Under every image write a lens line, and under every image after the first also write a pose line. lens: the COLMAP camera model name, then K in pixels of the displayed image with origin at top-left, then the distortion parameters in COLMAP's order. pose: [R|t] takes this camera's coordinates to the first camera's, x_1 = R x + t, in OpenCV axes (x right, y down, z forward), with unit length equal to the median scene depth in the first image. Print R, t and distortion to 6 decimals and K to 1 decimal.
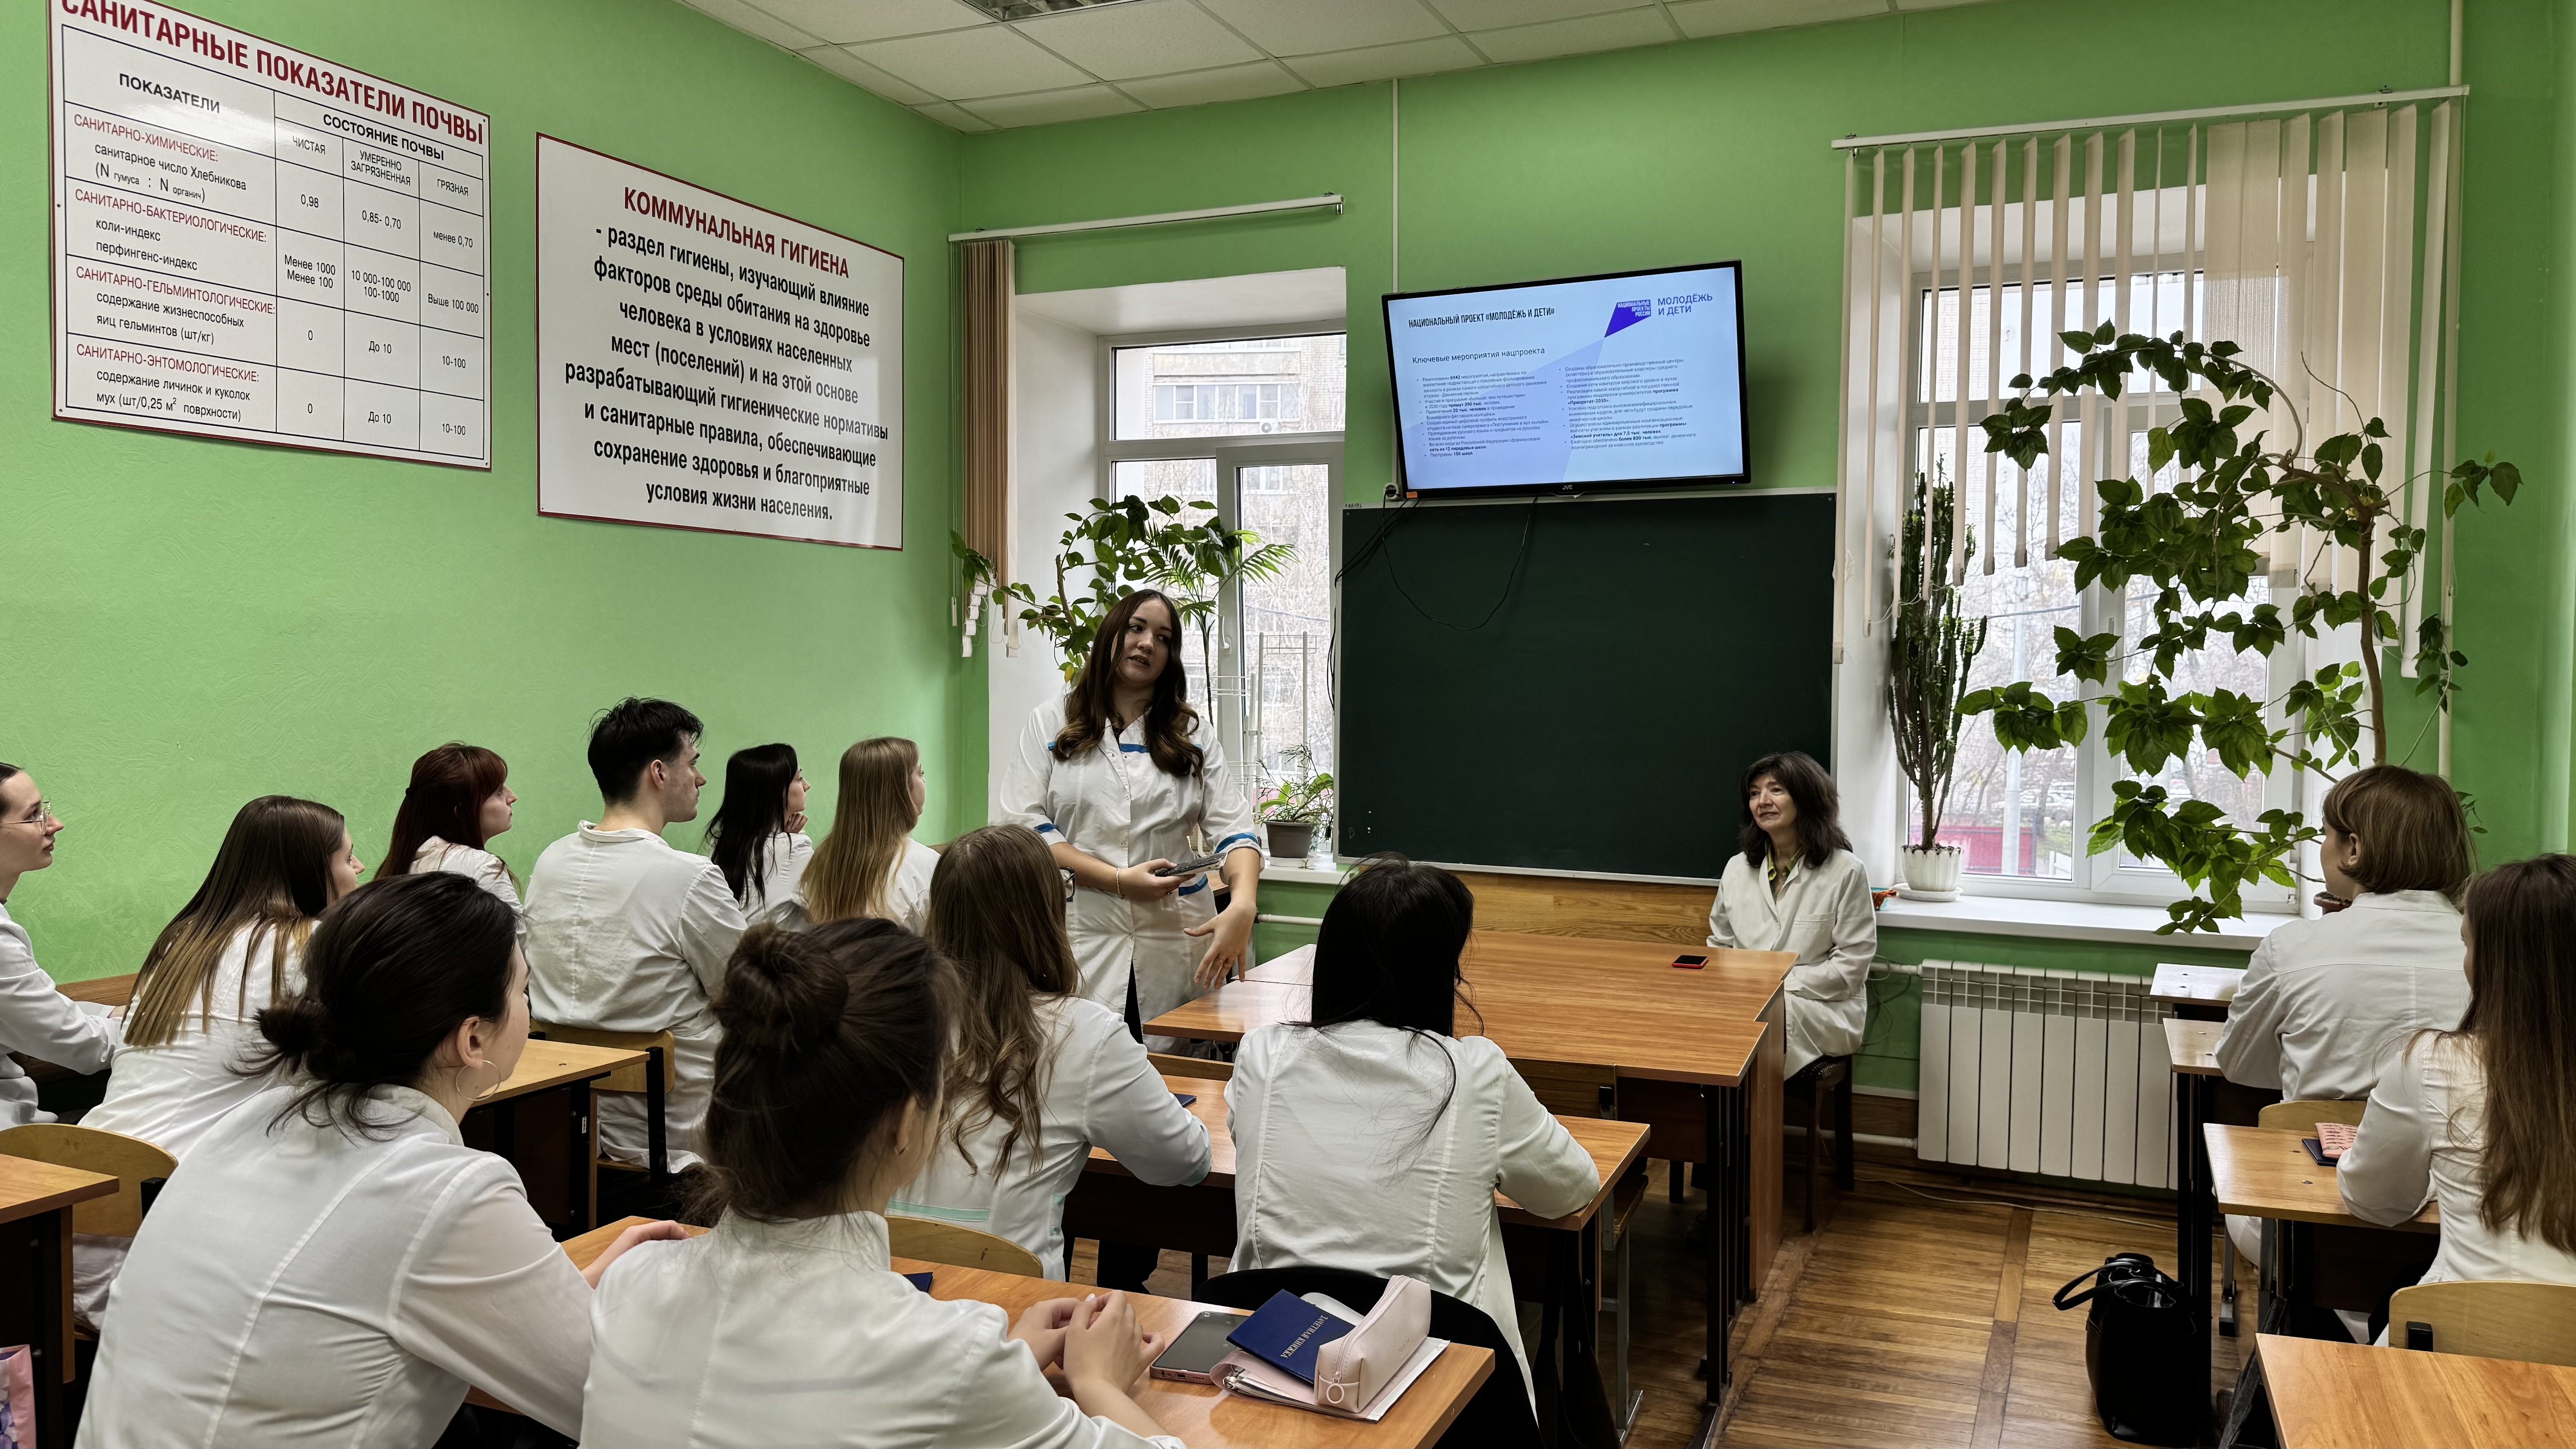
lens RADIAL K [[1857.3, 0, 1288.0], [0, 1857.3, 724.5], [0, 0, 1]] dist [0.008474, -0.005584]
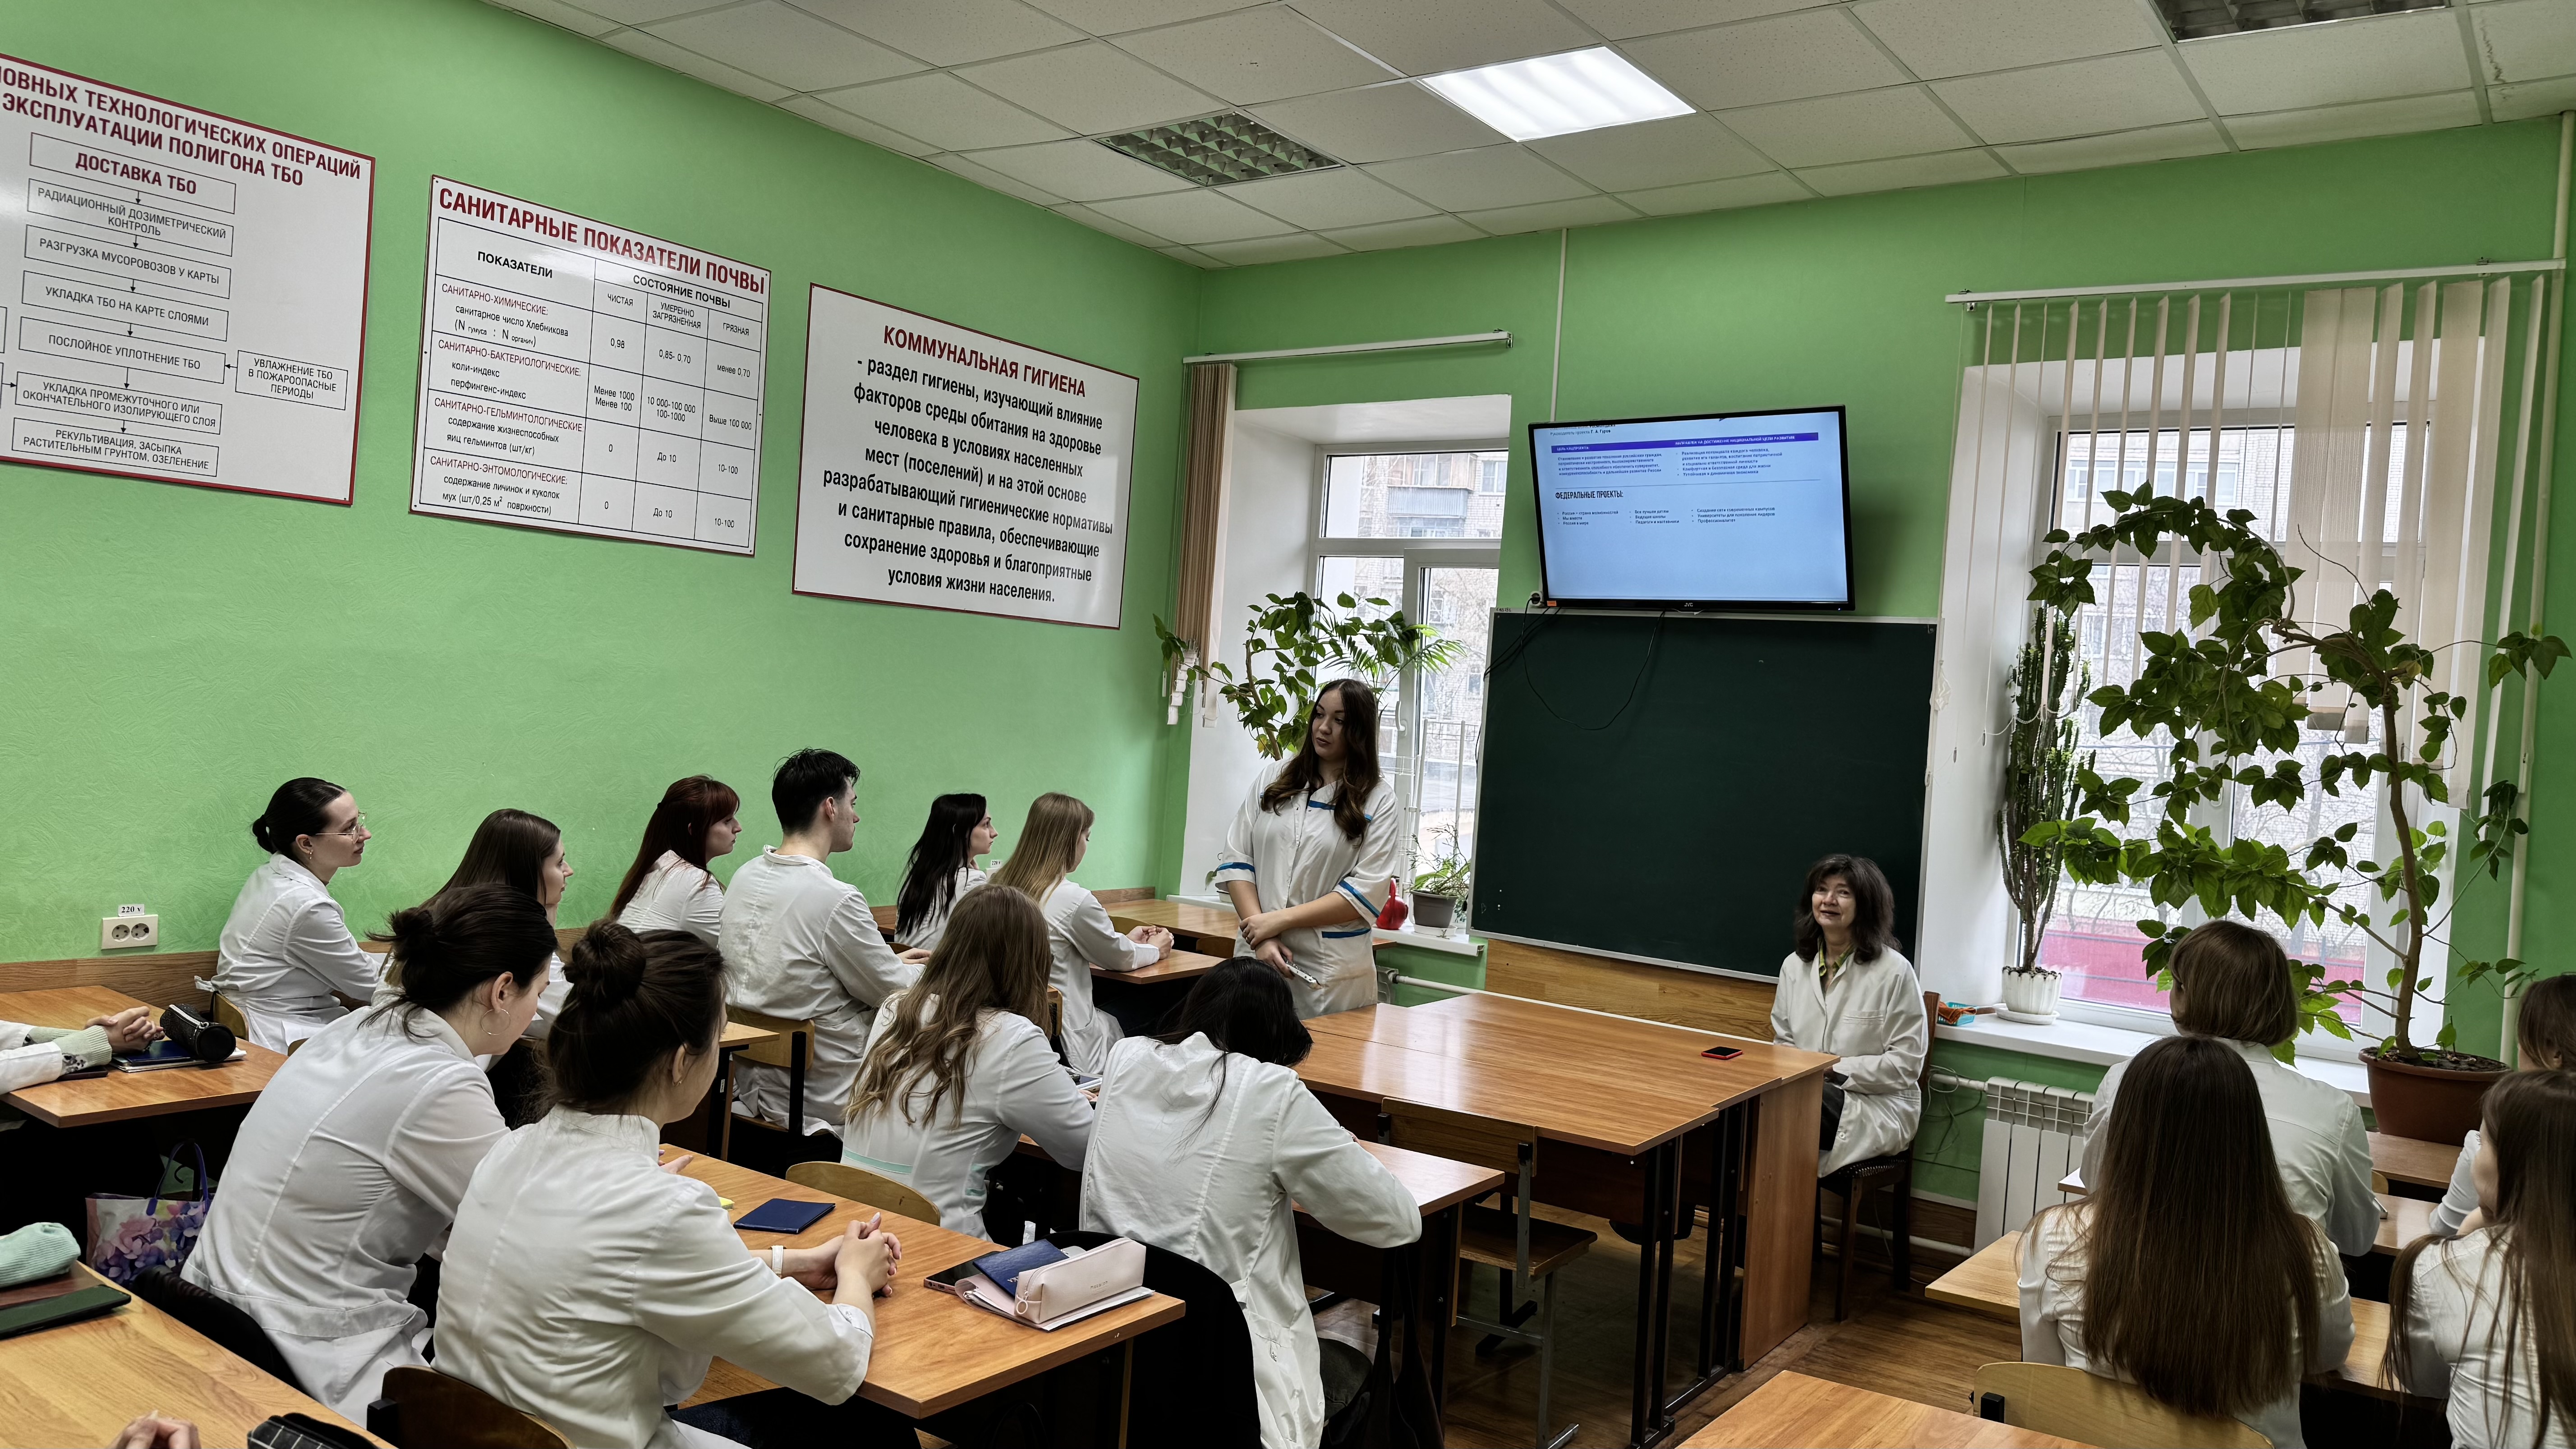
lens RADIAL K [[1834.7, 0, 1288.0], [0, 1834.7, 724.5], [0, 0, 1]] dist [0.188274, -0.409254]
pose [[0.974756, 0.061866, -0.214532, 0.197248], [-0.068756, 0.997325, -0.024800, -0.019524], [0.212424, 0.038924, 0.976402, -0.132281]]
